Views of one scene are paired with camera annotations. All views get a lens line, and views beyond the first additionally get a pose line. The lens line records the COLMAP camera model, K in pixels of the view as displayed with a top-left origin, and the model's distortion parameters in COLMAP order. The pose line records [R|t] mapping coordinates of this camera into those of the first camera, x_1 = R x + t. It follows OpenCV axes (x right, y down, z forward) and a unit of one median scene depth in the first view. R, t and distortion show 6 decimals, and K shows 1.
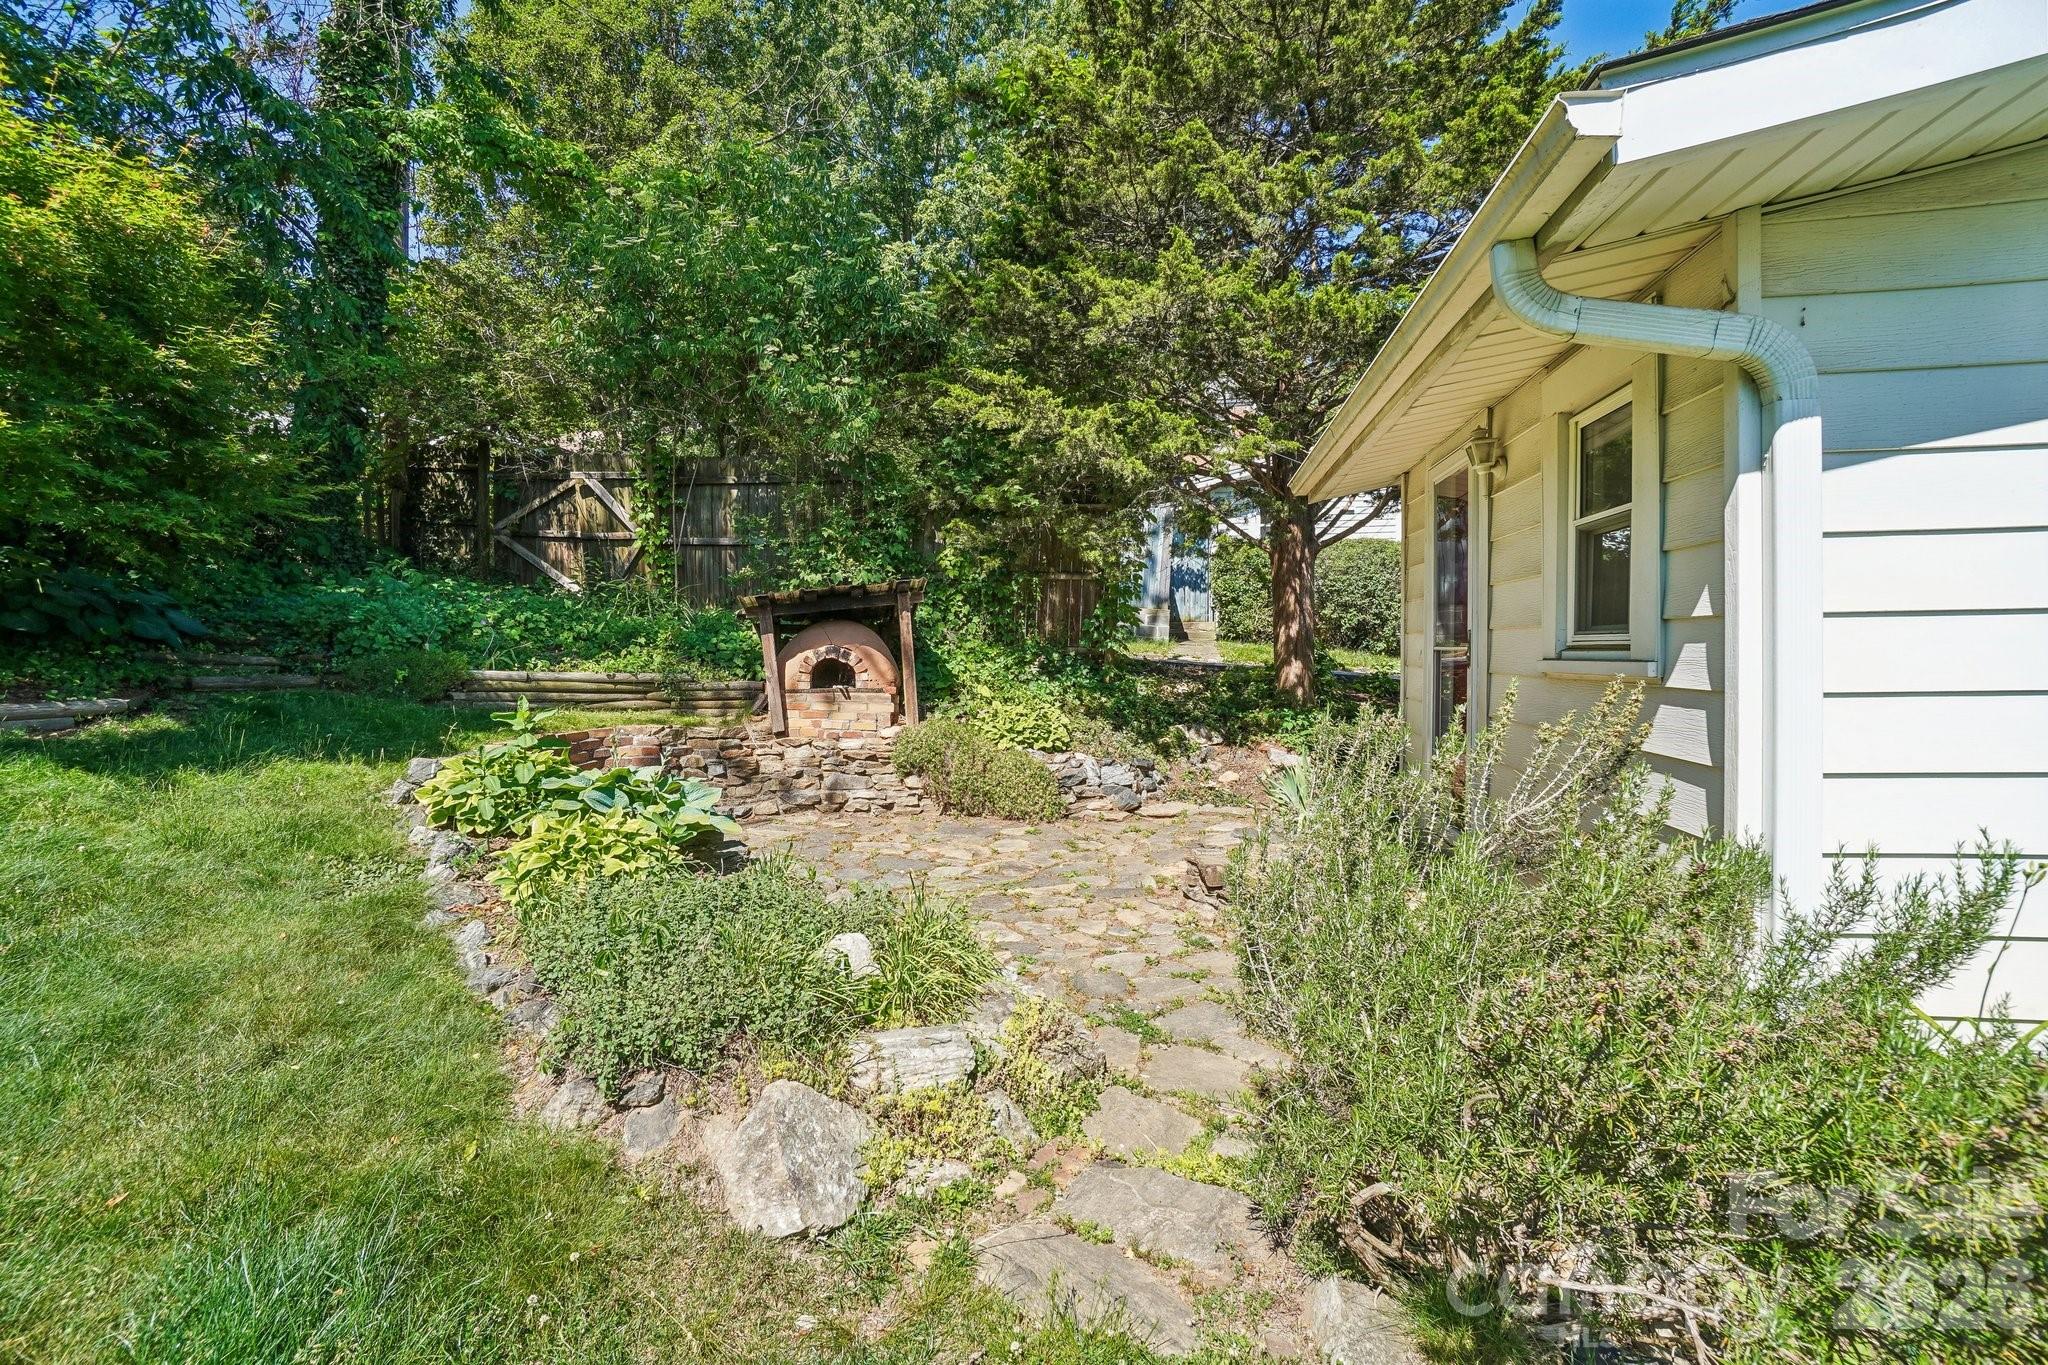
lens RADIAL K [[922.6, 0, 1023.9], [0, 922.6, 657.1], [0, 0, 1]] dist [-0.000015, -0.000057]
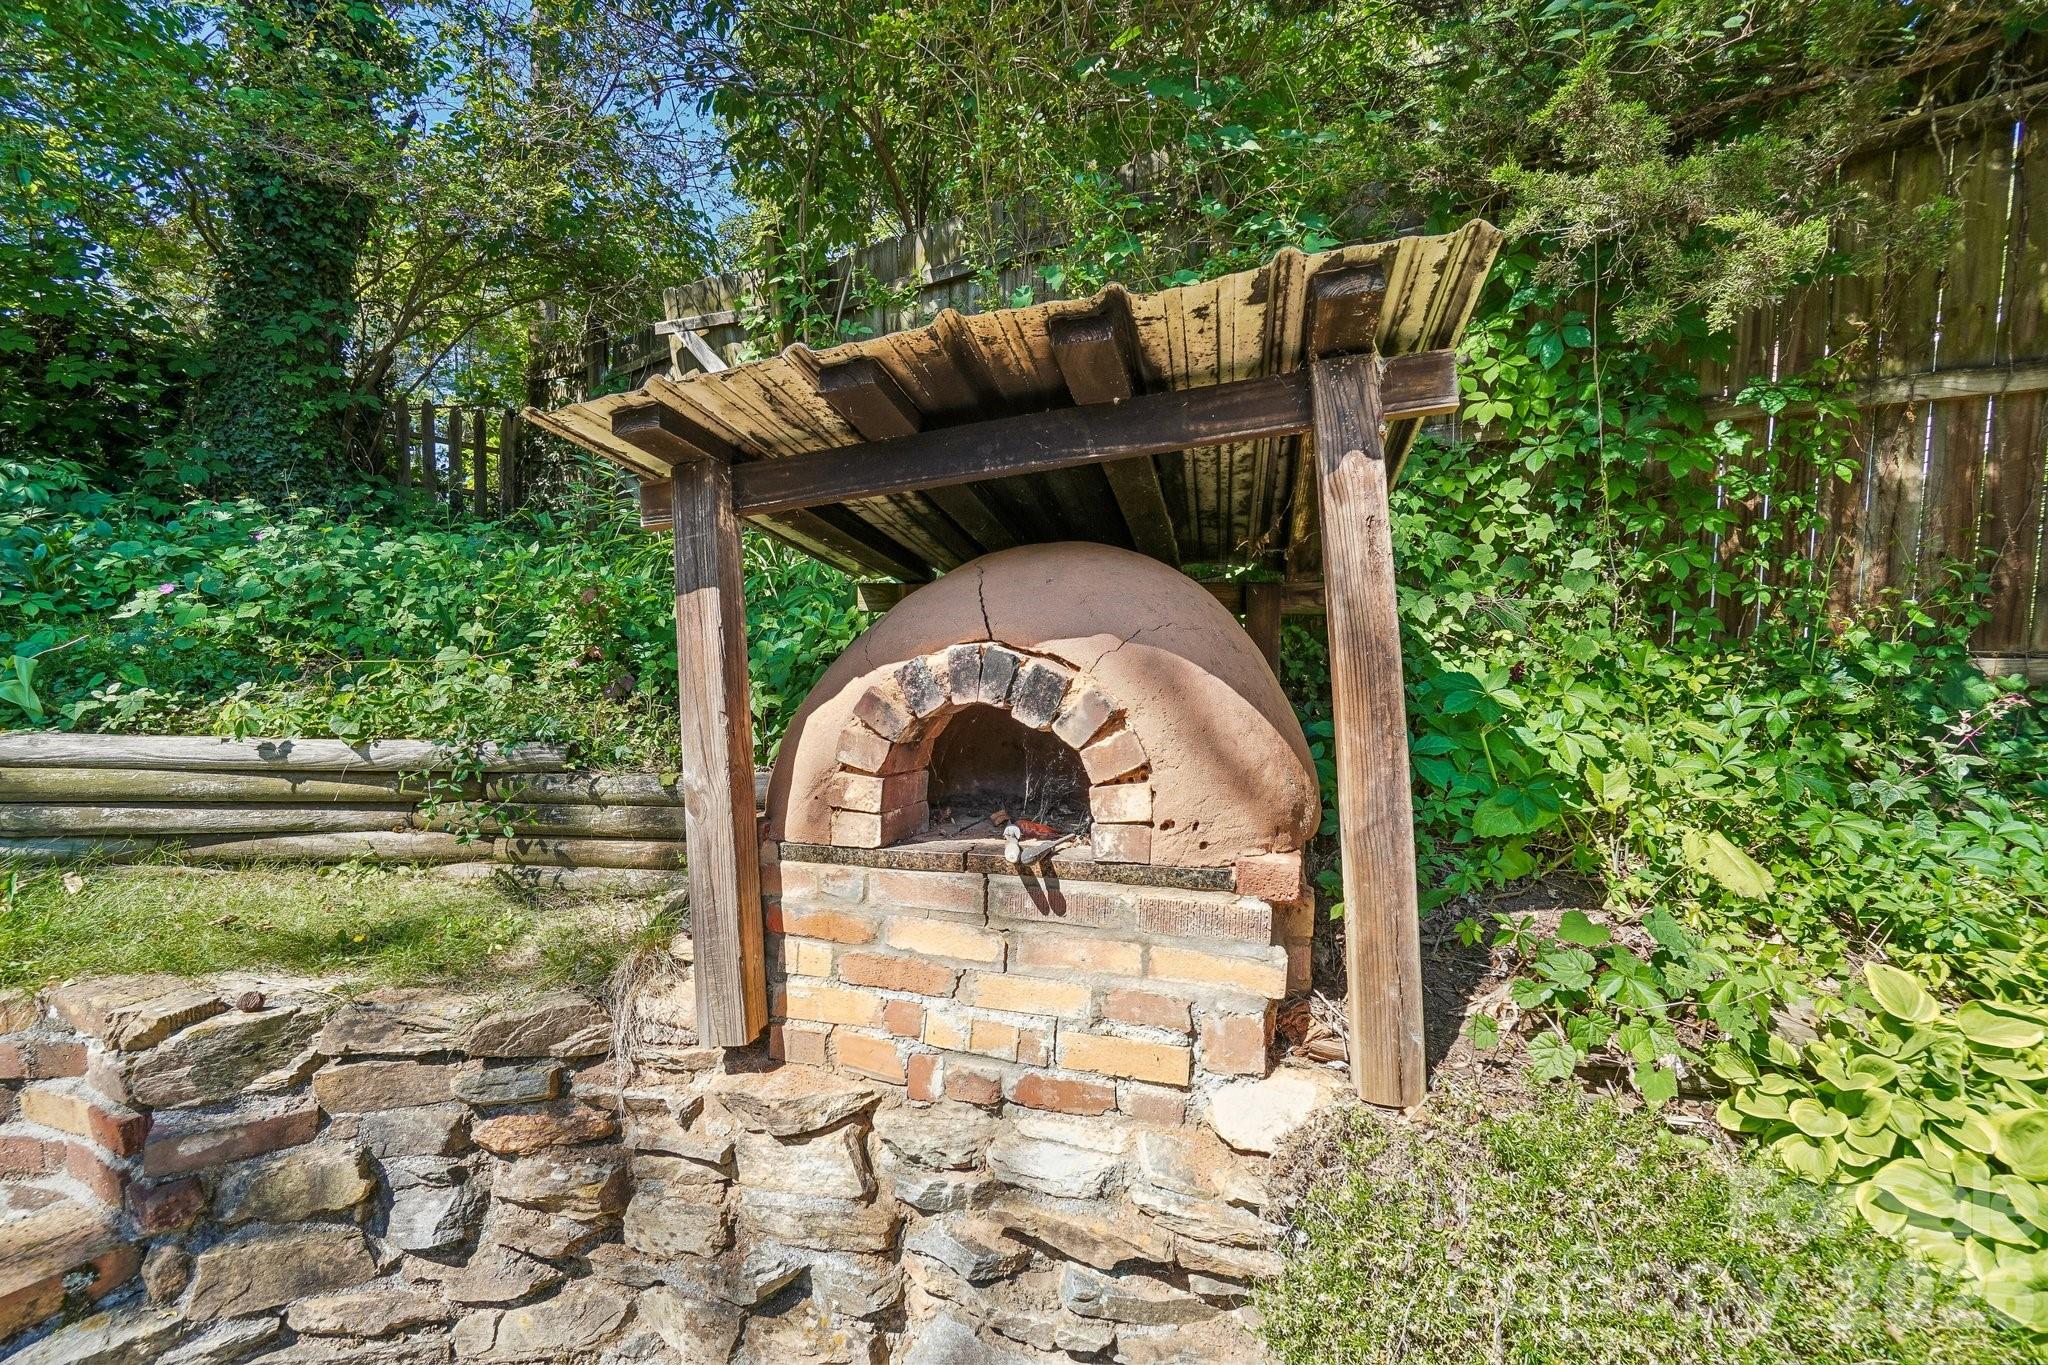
lens RADIAL K [[911.1, 0, 1030.2], [0, 911.1, 675.2], [0, 0, 1]] dist [-0.019449, -0.000058]
pose [[0.915312, 0.010443, -0.402610, -0.115853], [-0.008232, 0.999940, 0.007222, -0.006664], [0.402662, -0.003296, 0.915343, 0.815487]]
